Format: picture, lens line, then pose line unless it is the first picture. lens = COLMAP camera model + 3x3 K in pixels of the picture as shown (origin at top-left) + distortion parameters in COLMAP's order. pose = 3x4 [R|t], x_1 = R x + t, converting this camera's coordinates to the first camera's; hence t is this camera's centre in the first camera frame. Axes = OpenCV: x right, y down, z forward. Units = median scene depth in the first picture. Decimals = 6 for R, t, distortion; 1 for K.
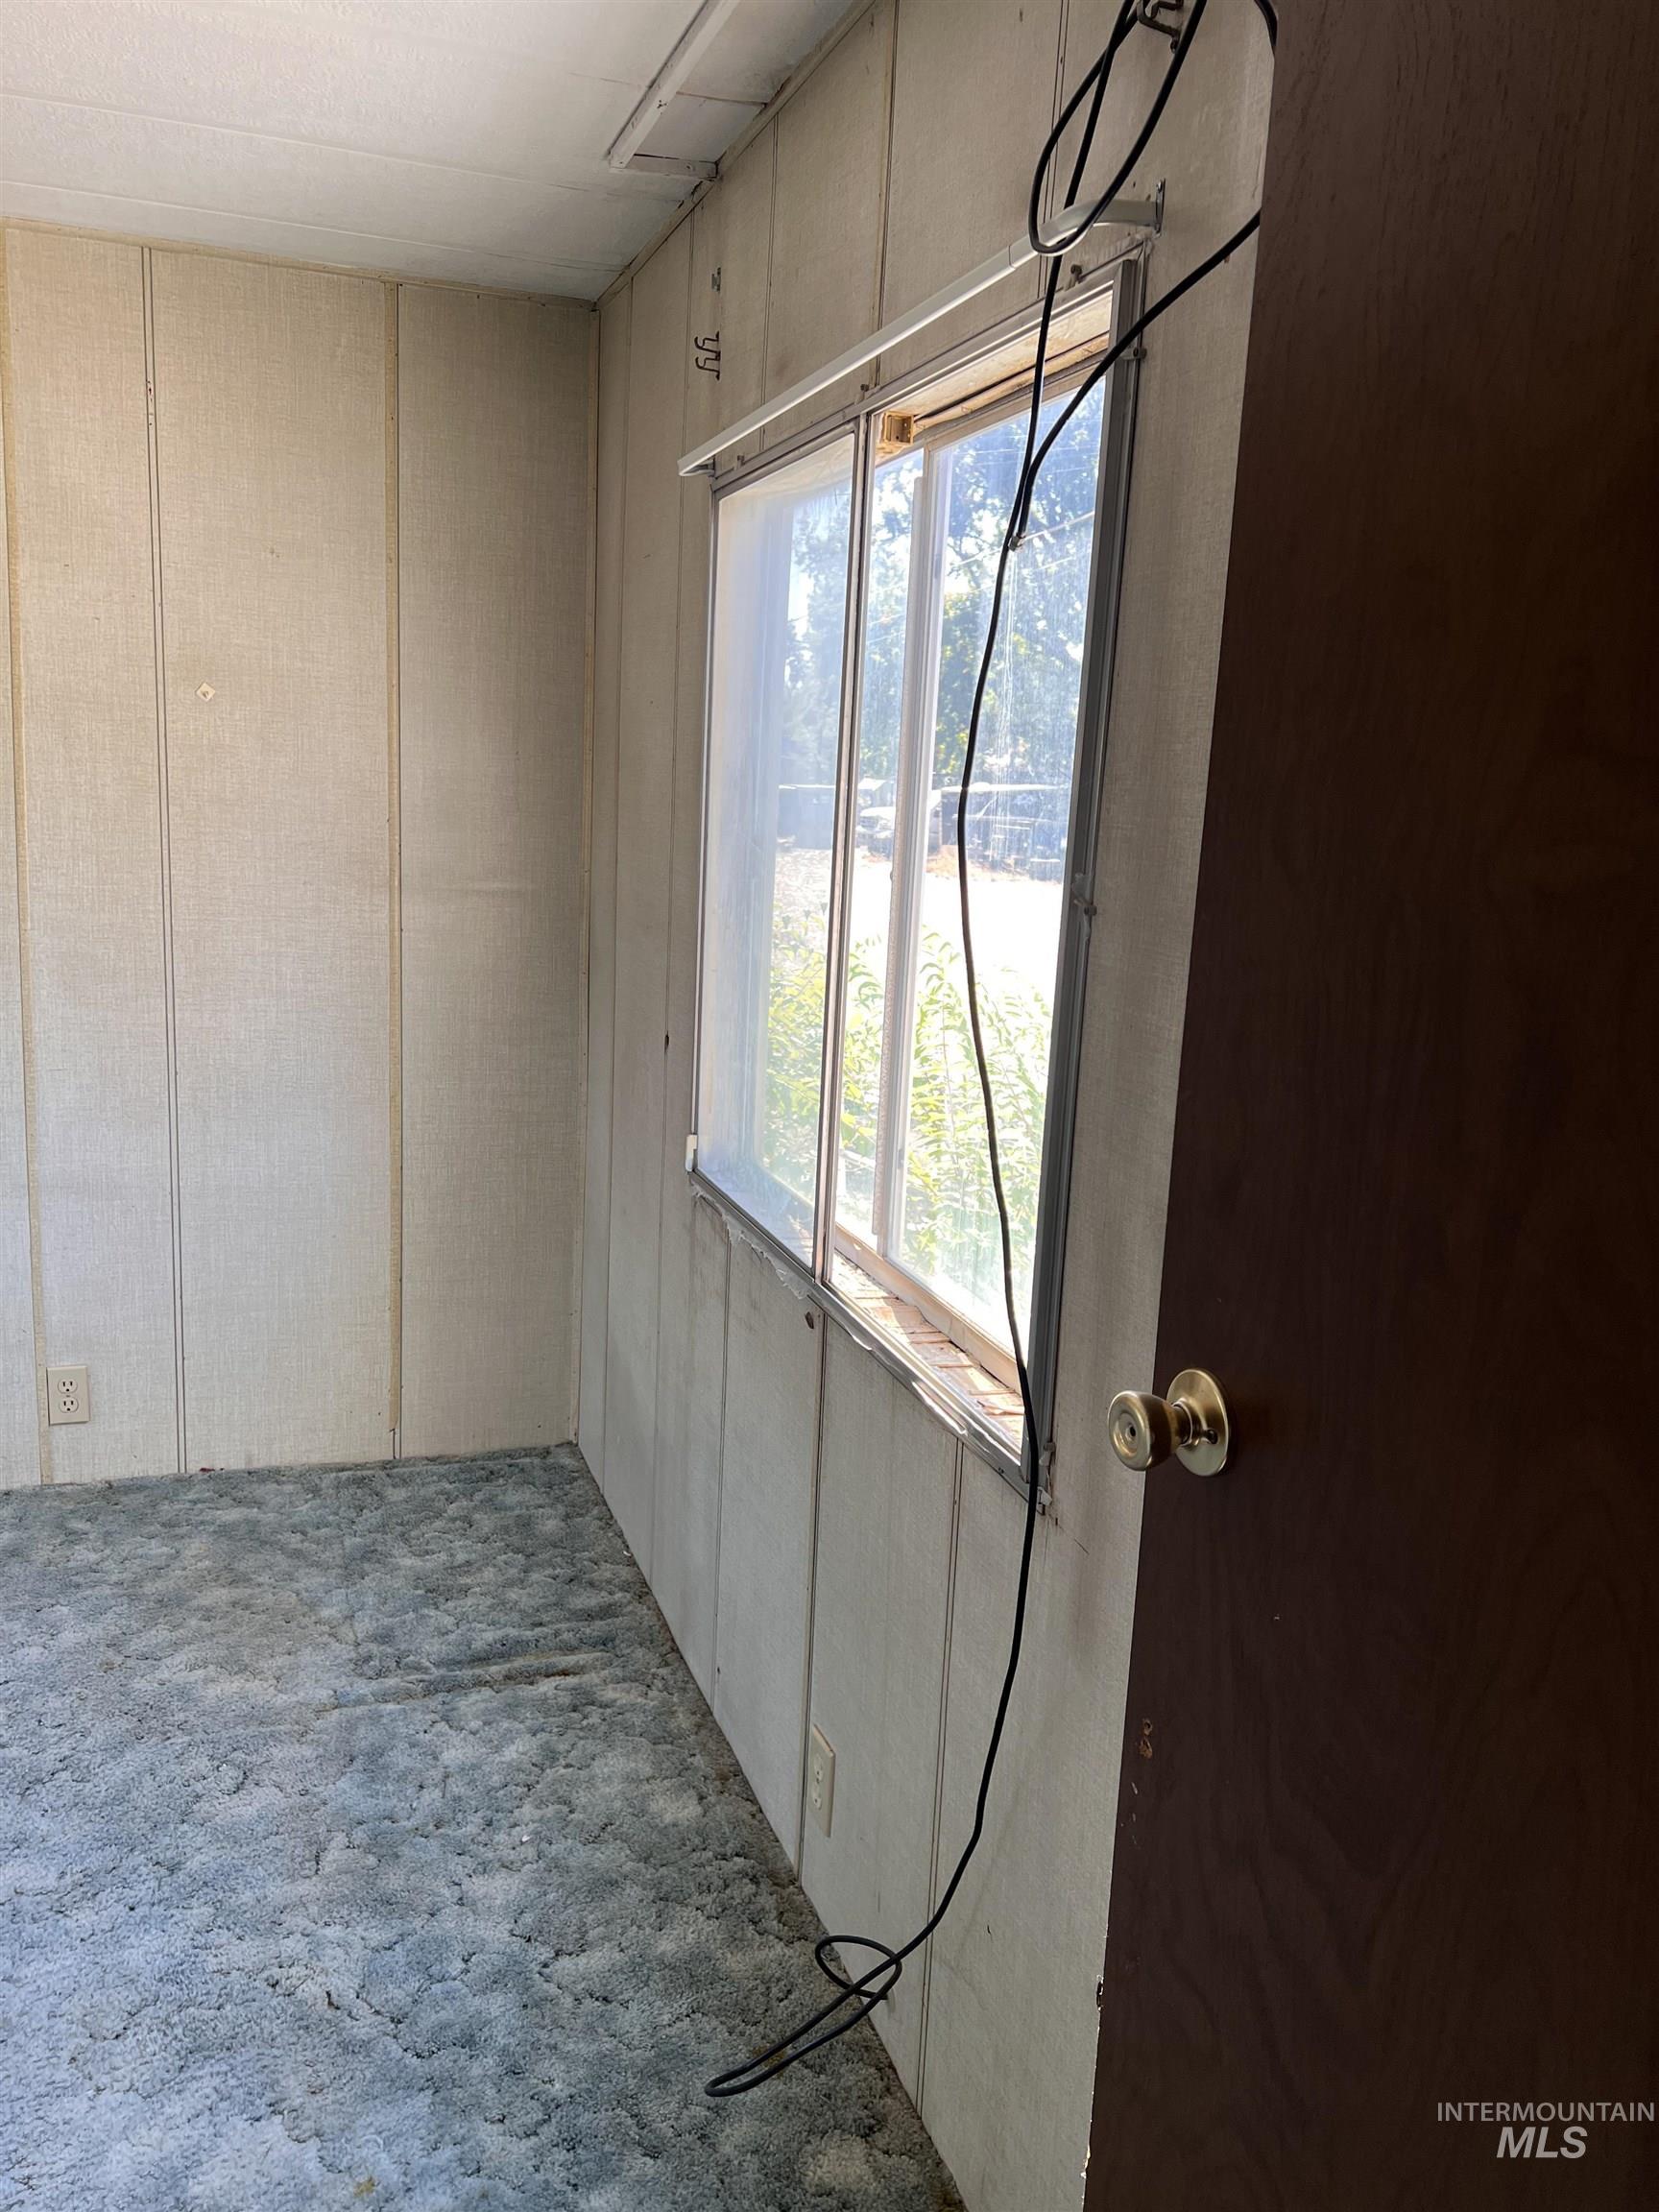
lens RADIAL K [[1656.2, 0, 826.0], [0, 1656.2, 1119.9], [0, 0, 1]] dist [0.046517, -0.054916]
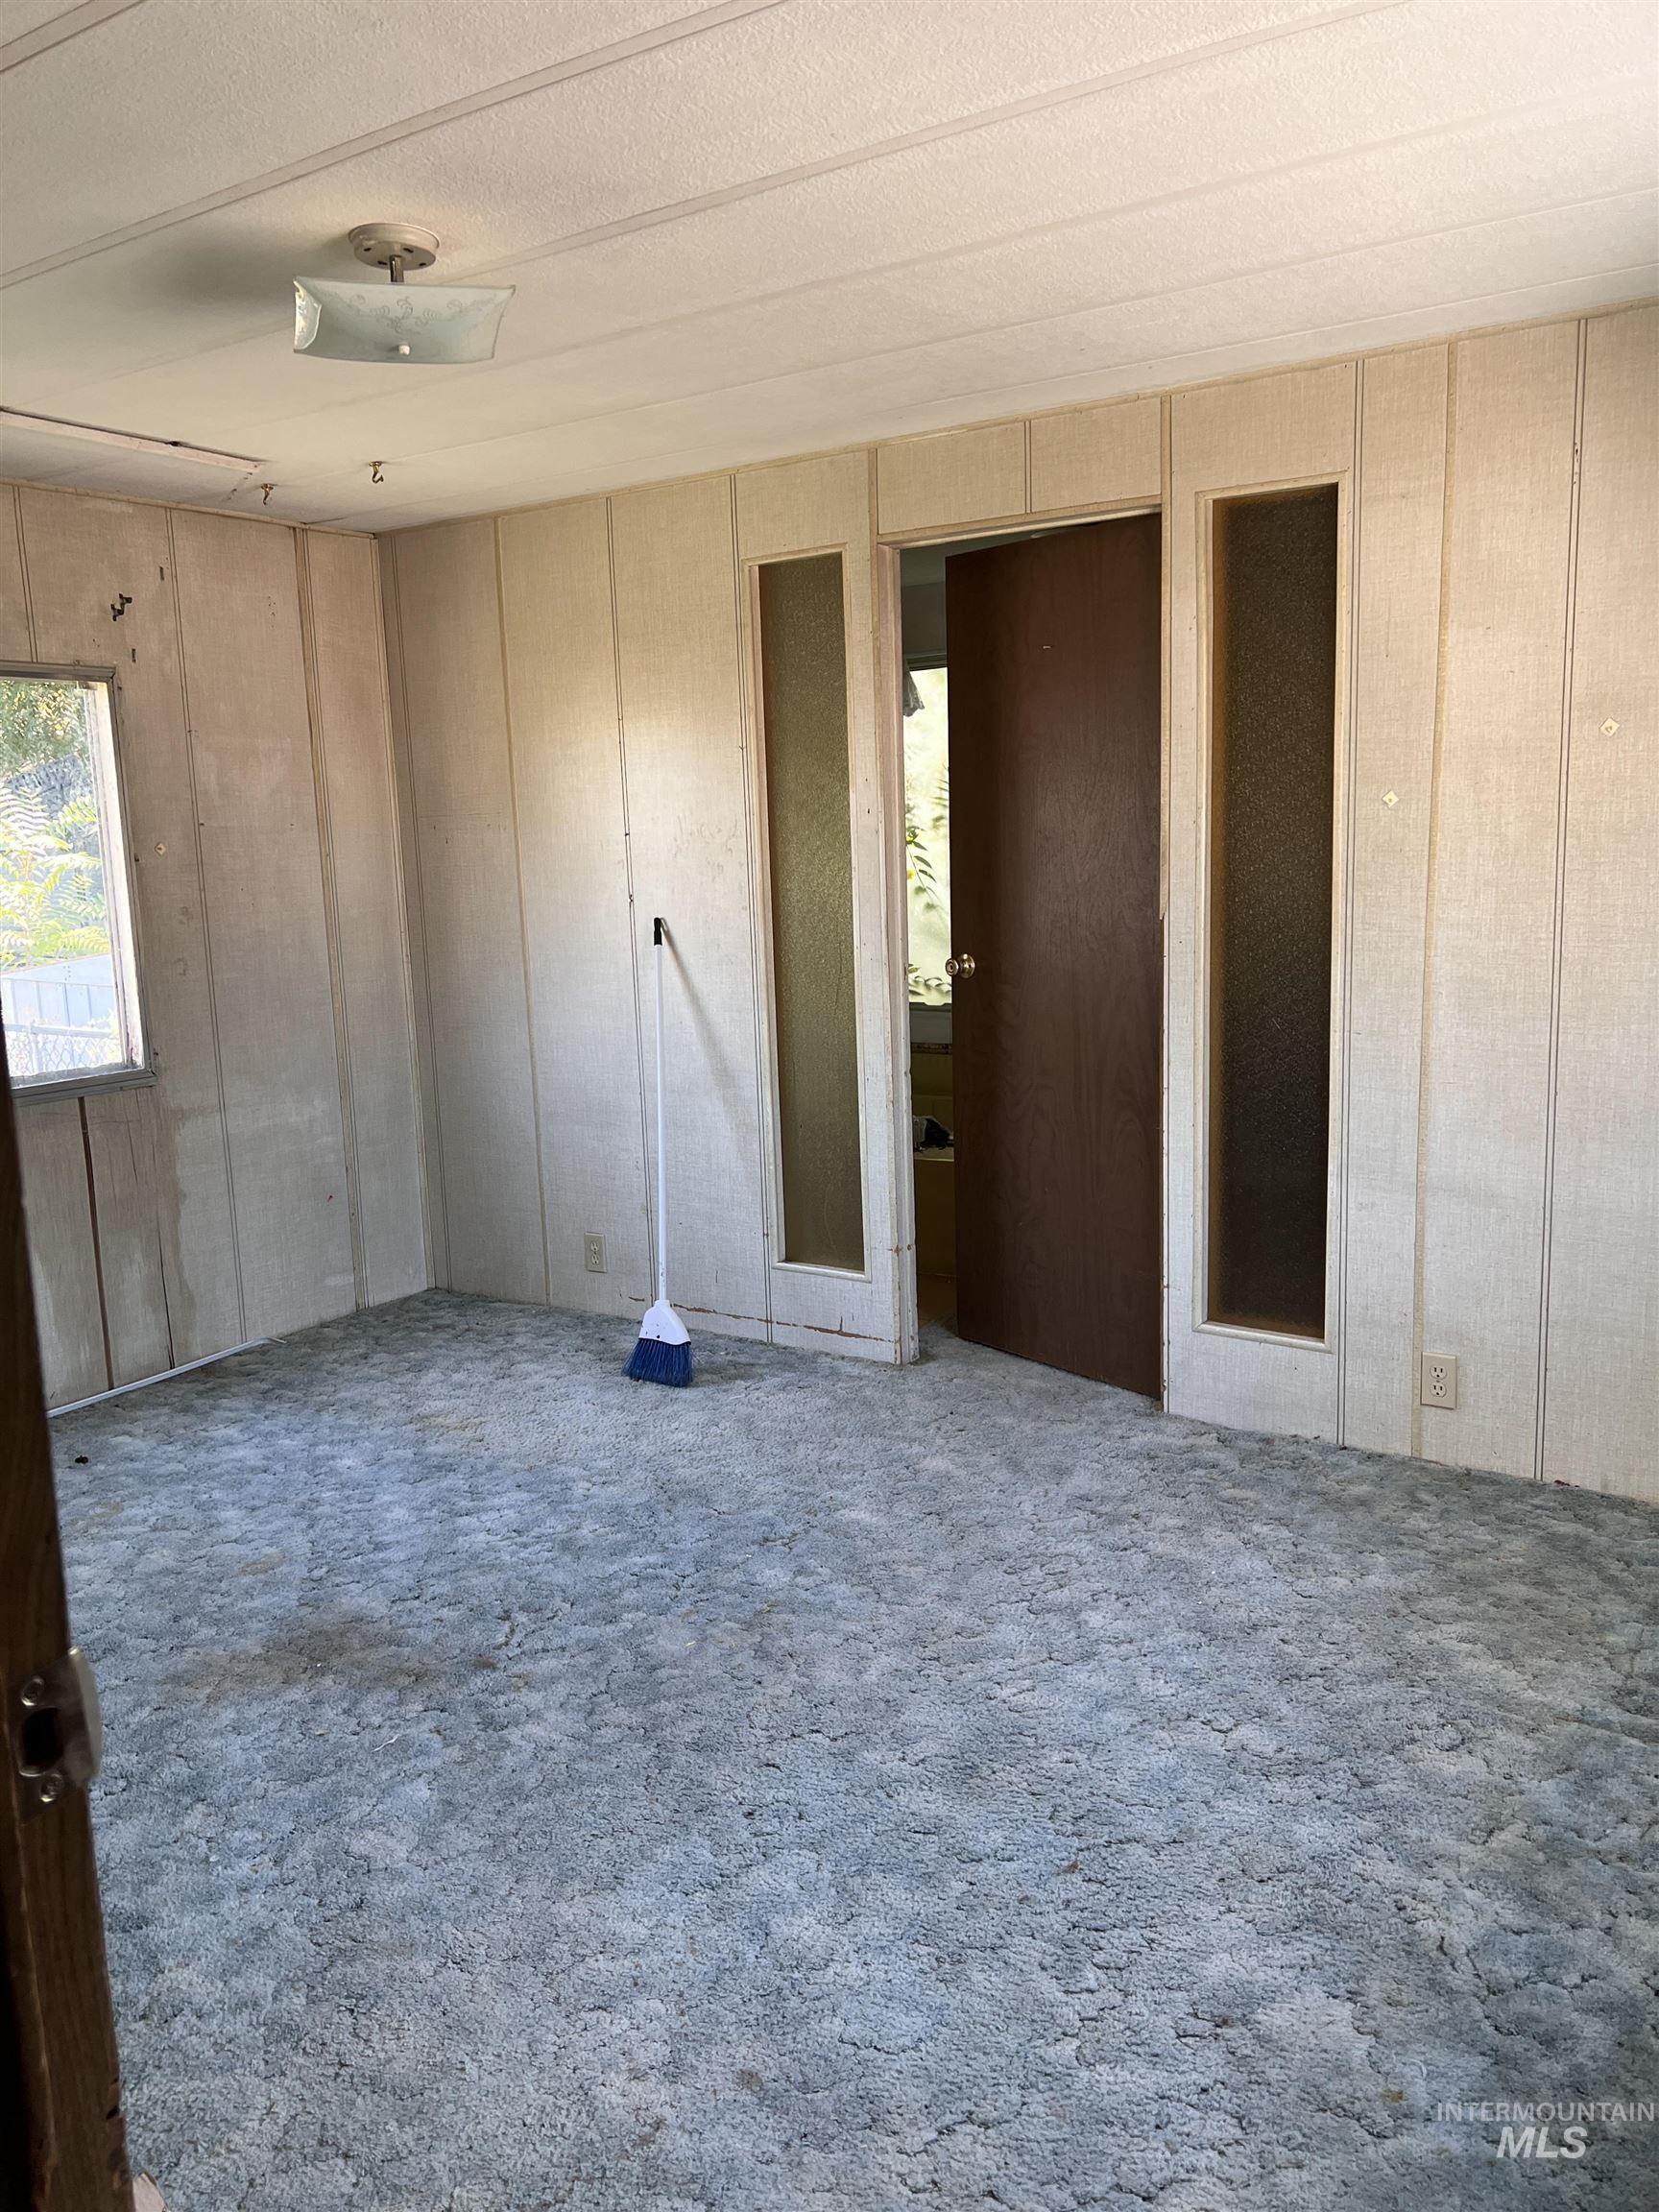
lens RADIAL K [[1656.2, 0, 834.2], [0, 1656.2, 1106.2], [0, 0, 1]] dist [0.046517, -0.054916]
pose [[0.603383, 0.065707, -0.794740, 0.208480], [-0.097868, 0.995167, 0.007974, 0.019709], [0.791423, 0.072969, 0.606898, 0.009095]]
